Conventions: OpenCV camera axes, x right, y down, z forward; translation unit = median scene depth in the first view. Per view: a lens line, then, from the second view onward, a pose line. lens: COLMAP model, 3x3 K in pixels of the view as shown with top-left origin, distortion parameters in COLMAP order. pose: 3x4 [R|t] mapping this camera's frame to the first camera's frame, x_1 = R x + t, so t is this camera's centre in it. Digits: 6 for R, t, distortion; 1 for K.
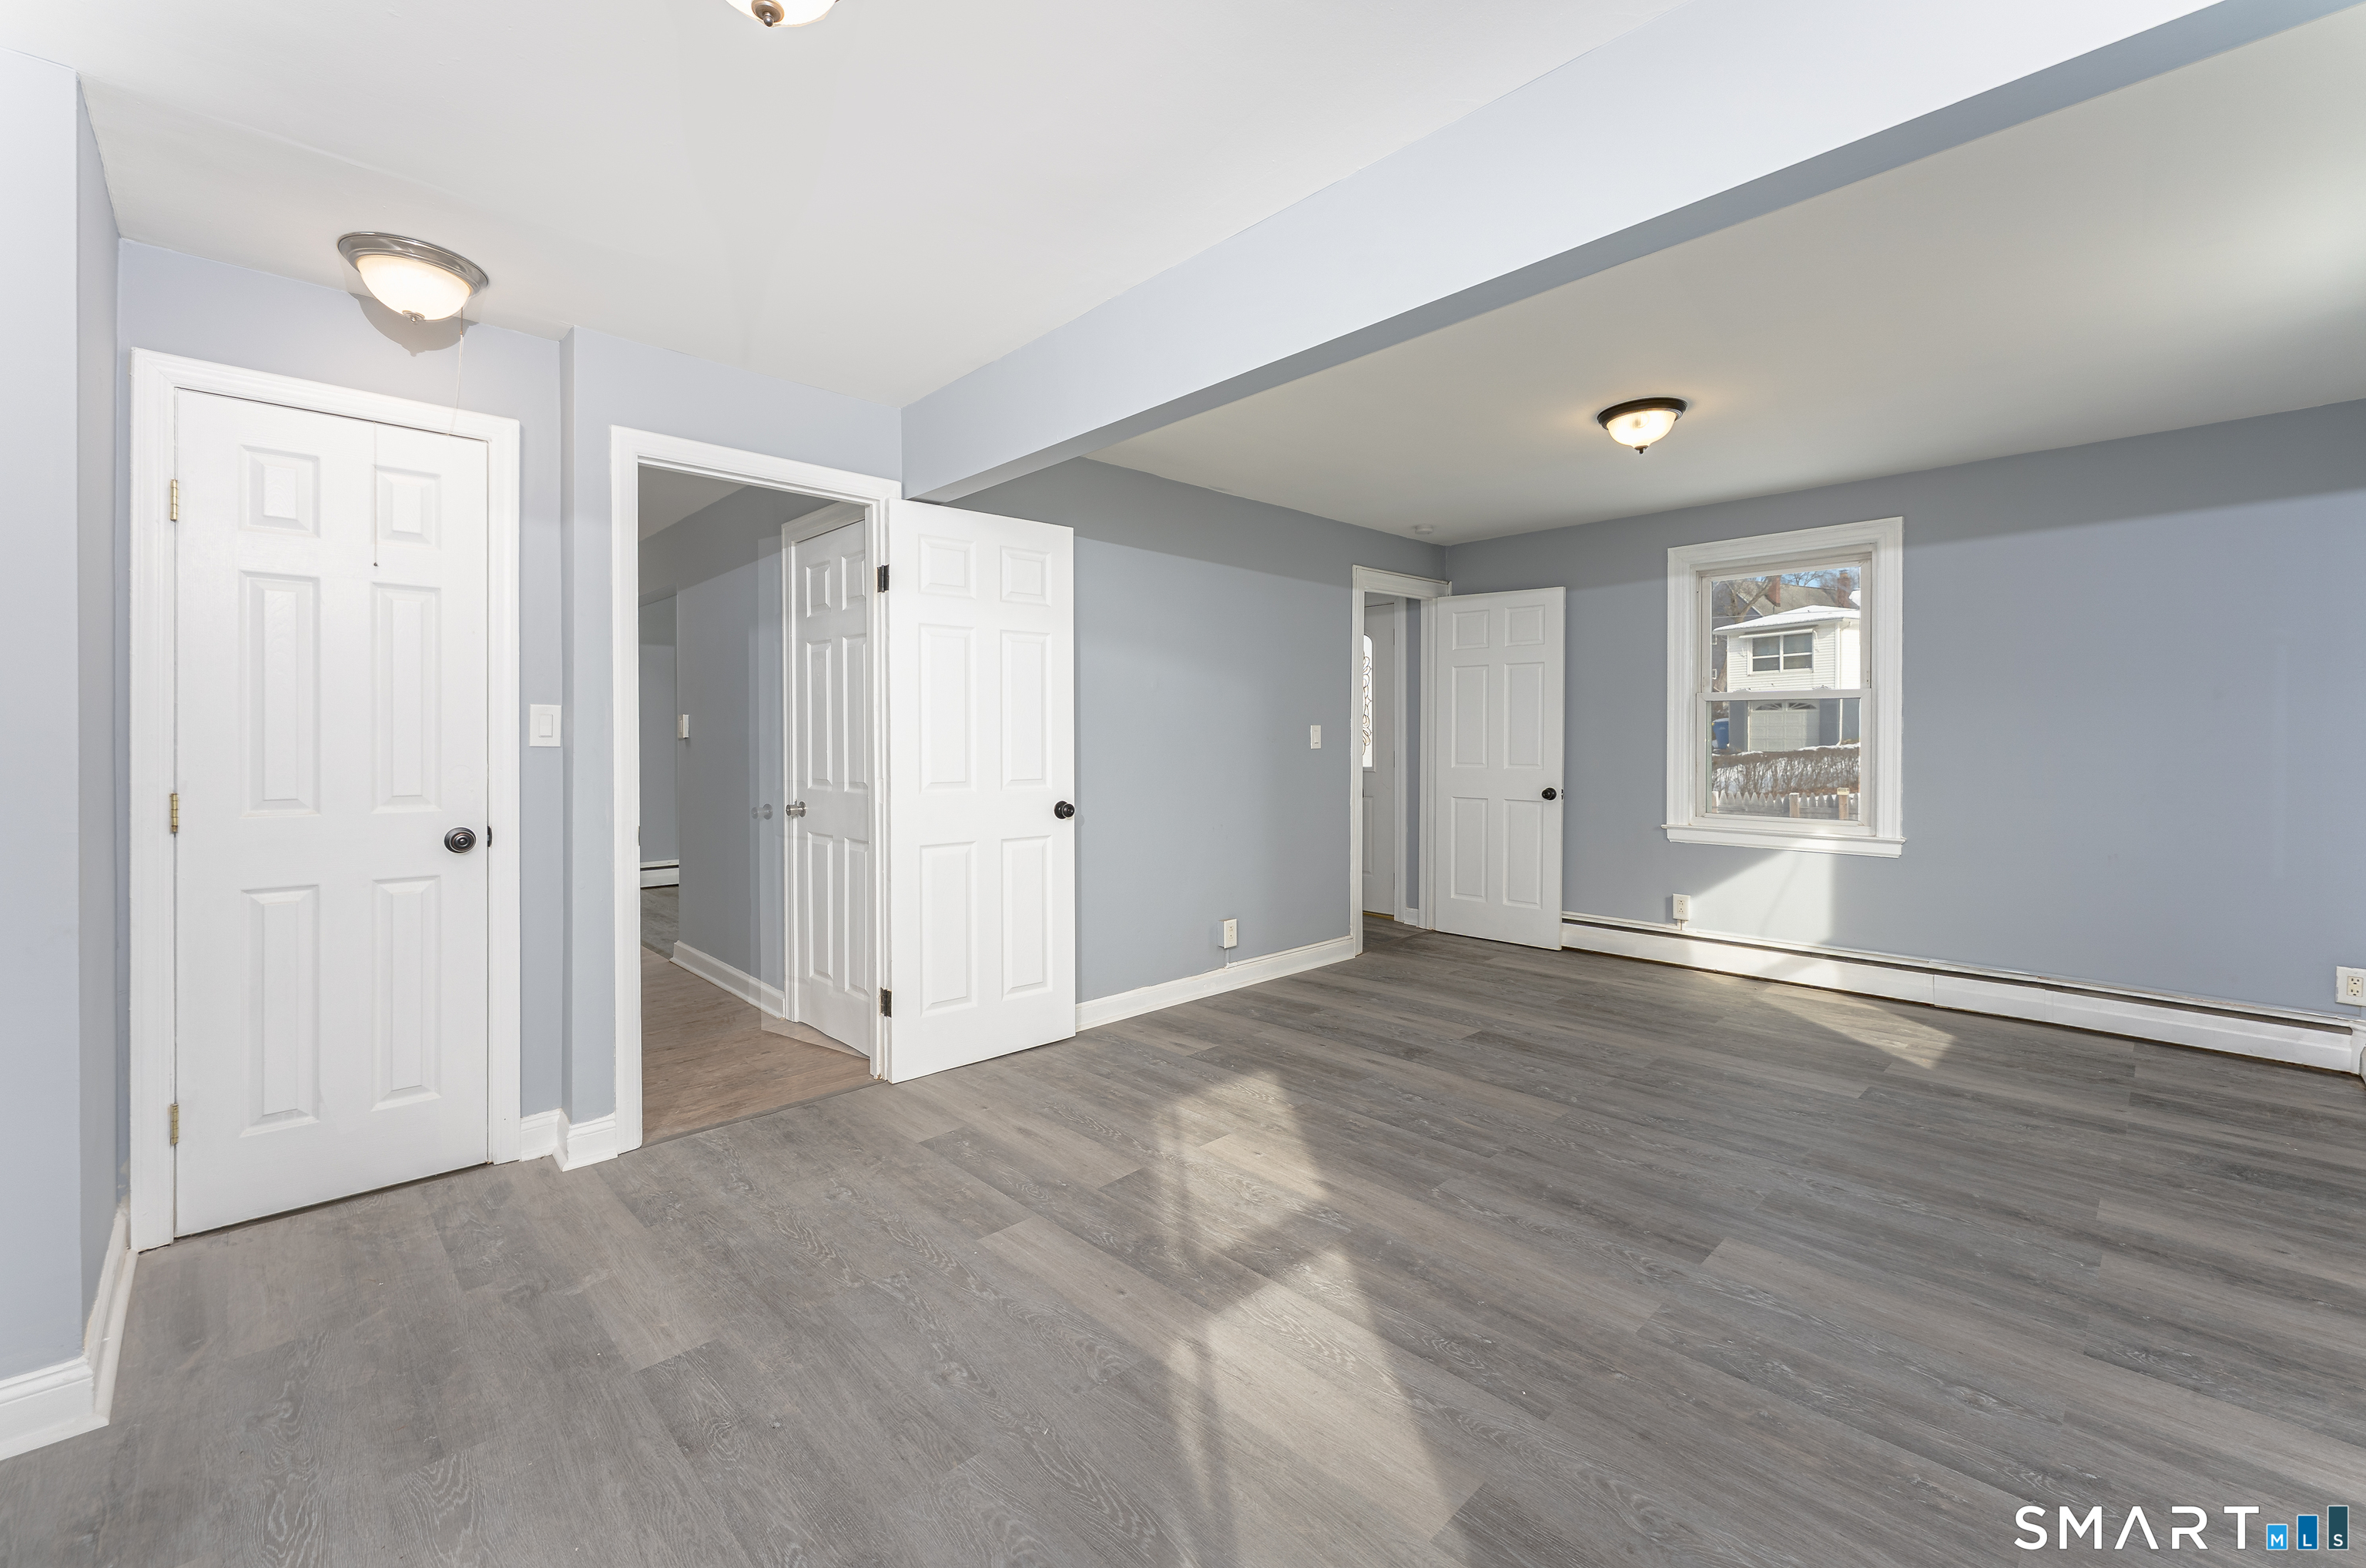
lens RADIAL K [[967.1, 0, 1227.1], [0, 967.1, 739.8], [0, 0, 1]] dist [0.002552, -0.001044]
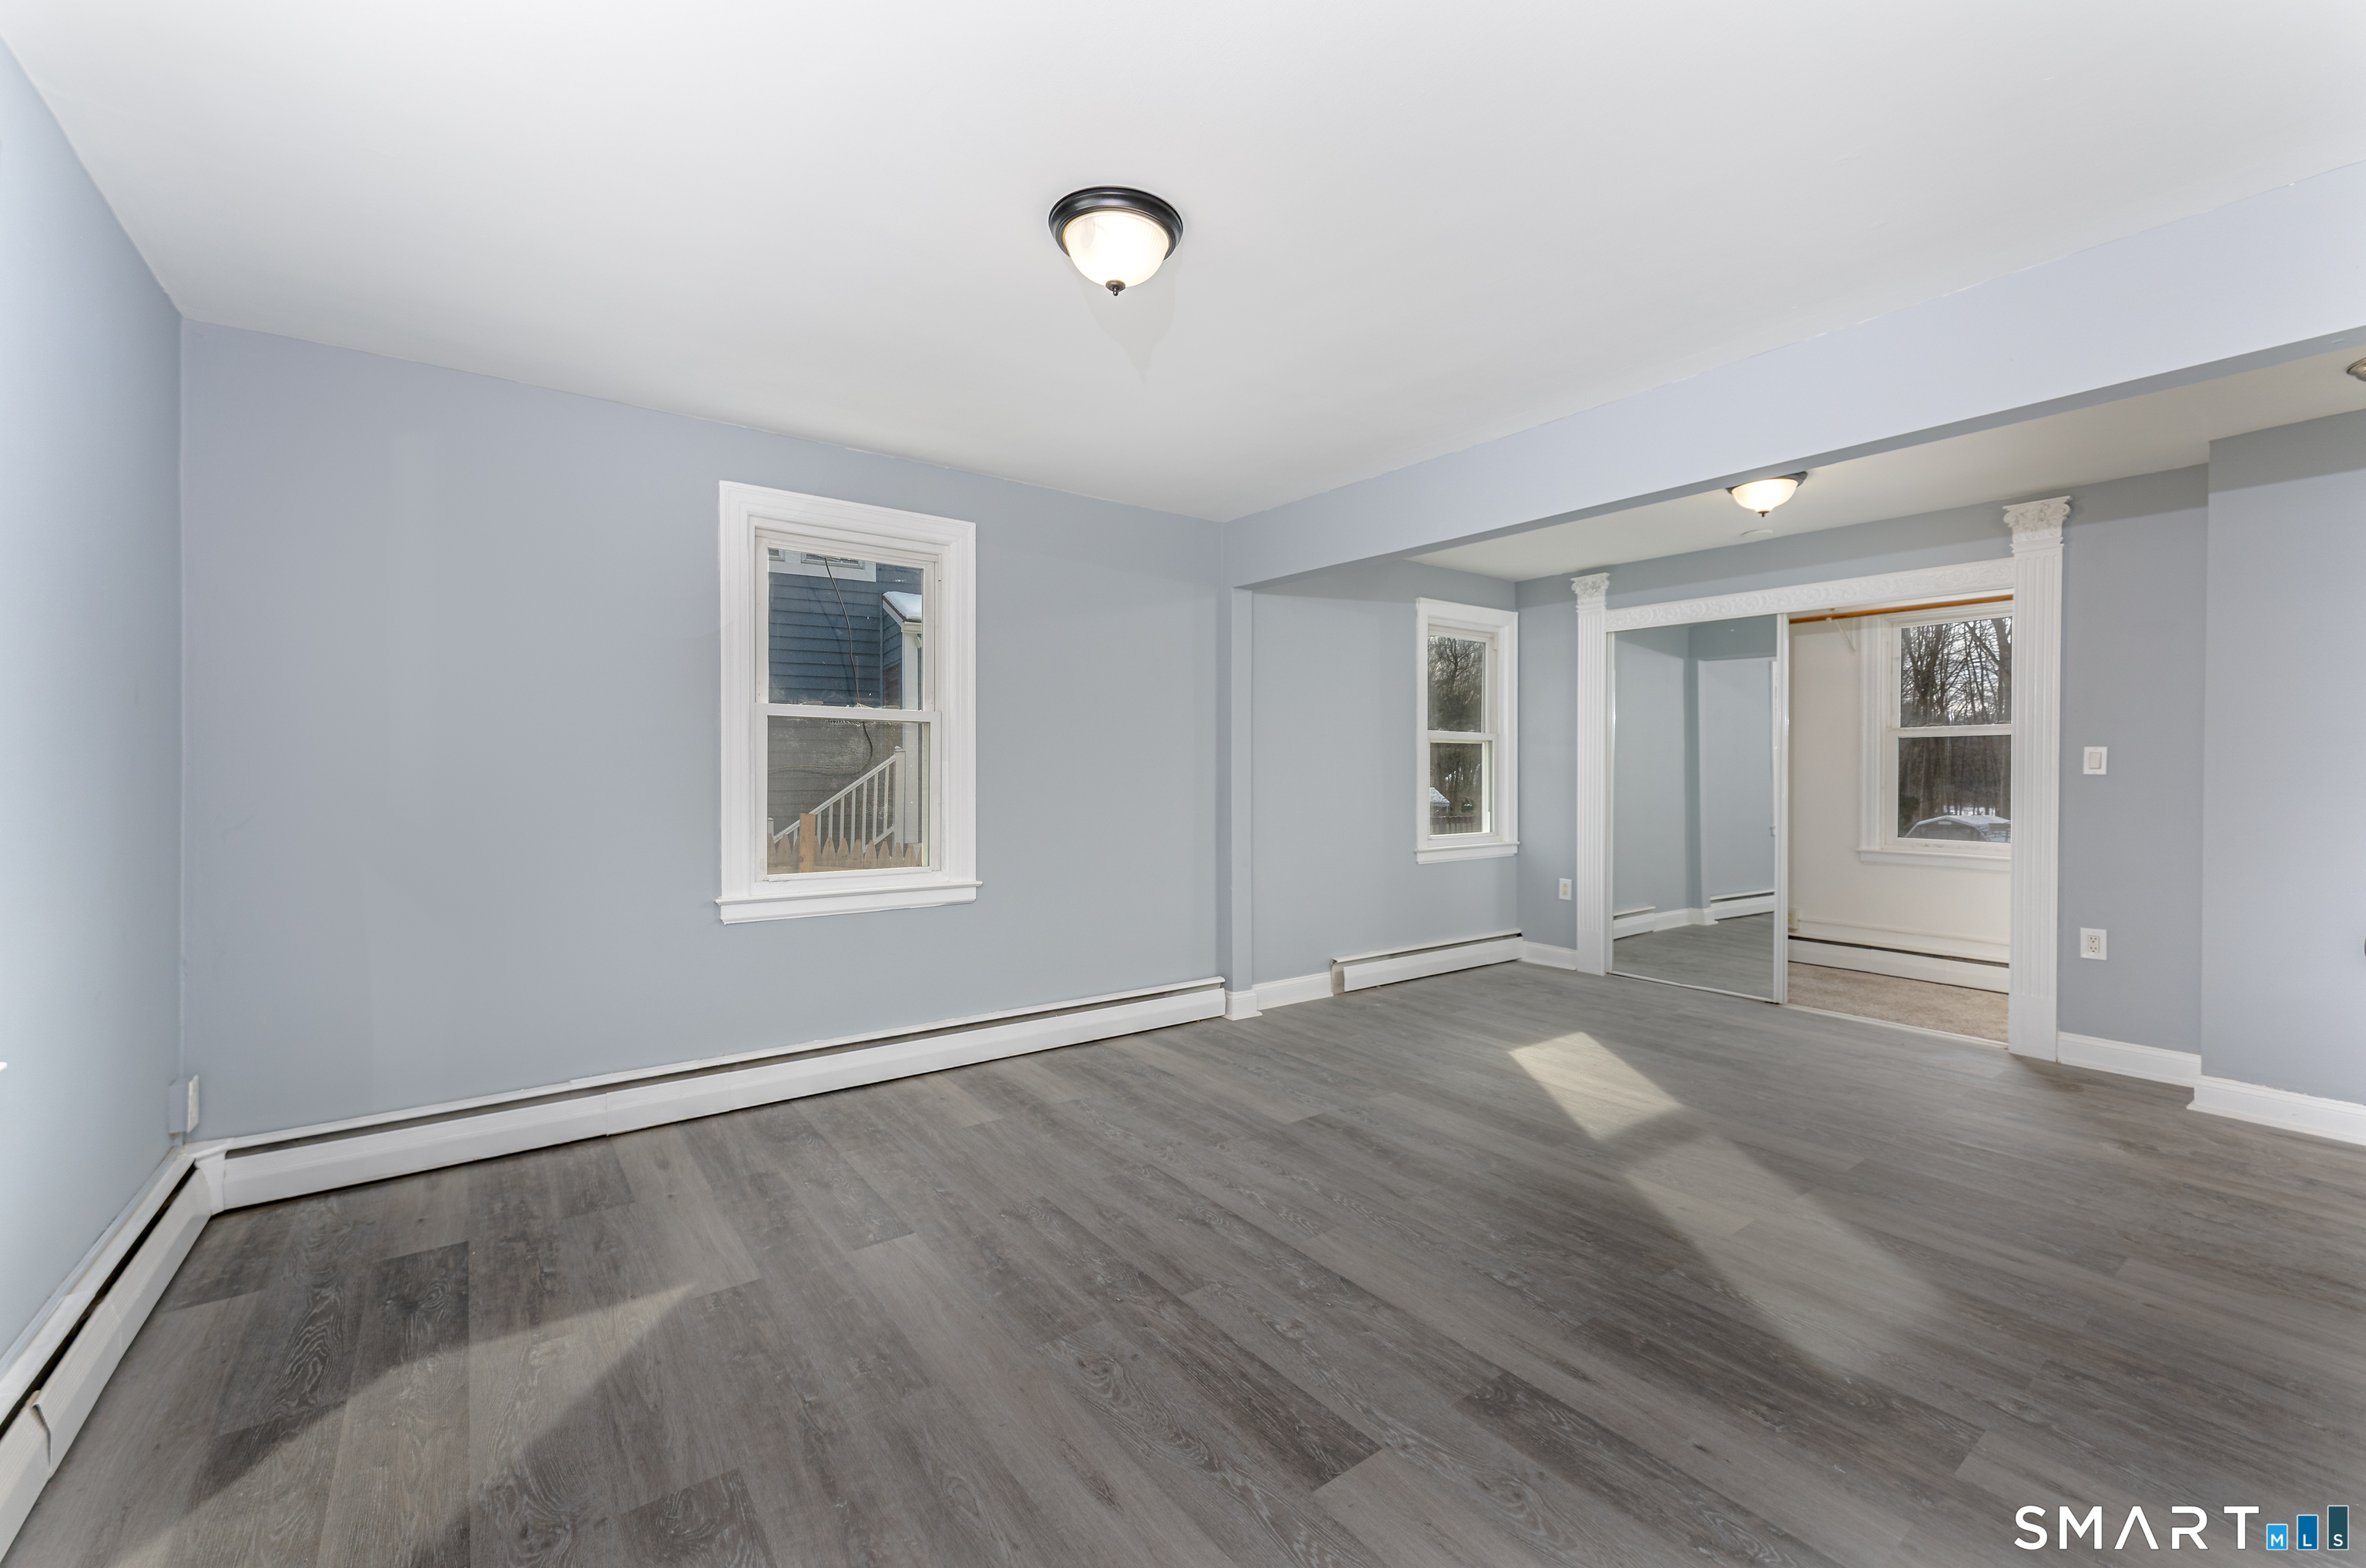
lens RADIAL K [[967.1, 0, 1174.8], [0, 967.1, 801.5], [0, 0, 1]] dist [0.002552, -0.001044]
pose [[-0.985119, -0.005825, 0.171774, 0.348490], [0.000176, 0.999391, 0.034901, -0.008535], [-0.171873, 0.034412, -0.984518, 1.933213]]
